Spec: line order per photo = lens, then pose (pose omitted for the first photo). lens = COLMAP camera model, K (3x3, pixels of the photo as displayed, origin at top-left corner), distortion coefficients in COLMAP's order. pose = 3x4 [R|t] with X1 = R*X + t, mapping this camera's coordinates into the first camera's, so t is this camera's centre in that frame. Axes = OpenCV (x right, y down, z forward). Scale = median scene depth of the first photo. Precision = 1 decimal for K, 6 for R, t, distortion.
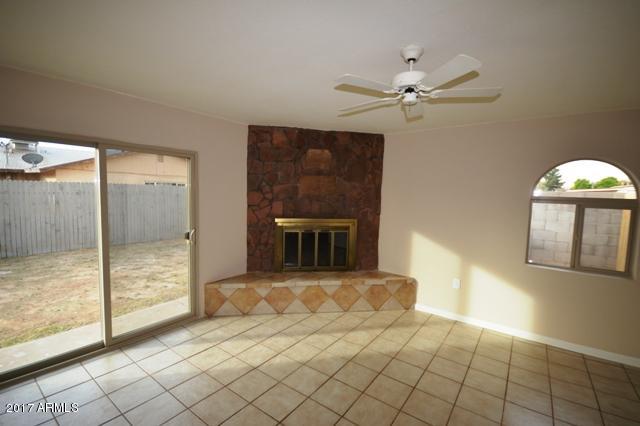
lens RADIAL K [[284.4, 0, 326.9], [0, 284.4, 212.6], [0, 0, 1]] dist [-0.001924, -0.000969]
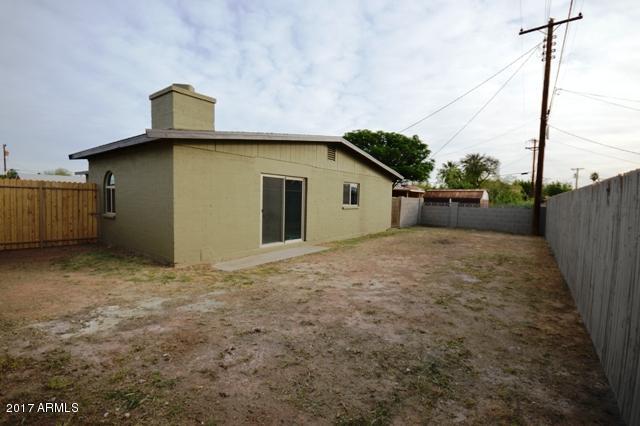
lens RADIAL K [[284.4, 0, 326.9], [0, 284.4, 212.6], [0, 0, 1]] dist [-0.001924, -0.000969]
pose [[-0.999023, -0.044179, -0.000957, -0.628132], [-0.043975, 0.991809, 0.119918, -0.134525], [-0.004349, 0.119843, -0.992783, 2.039882]]
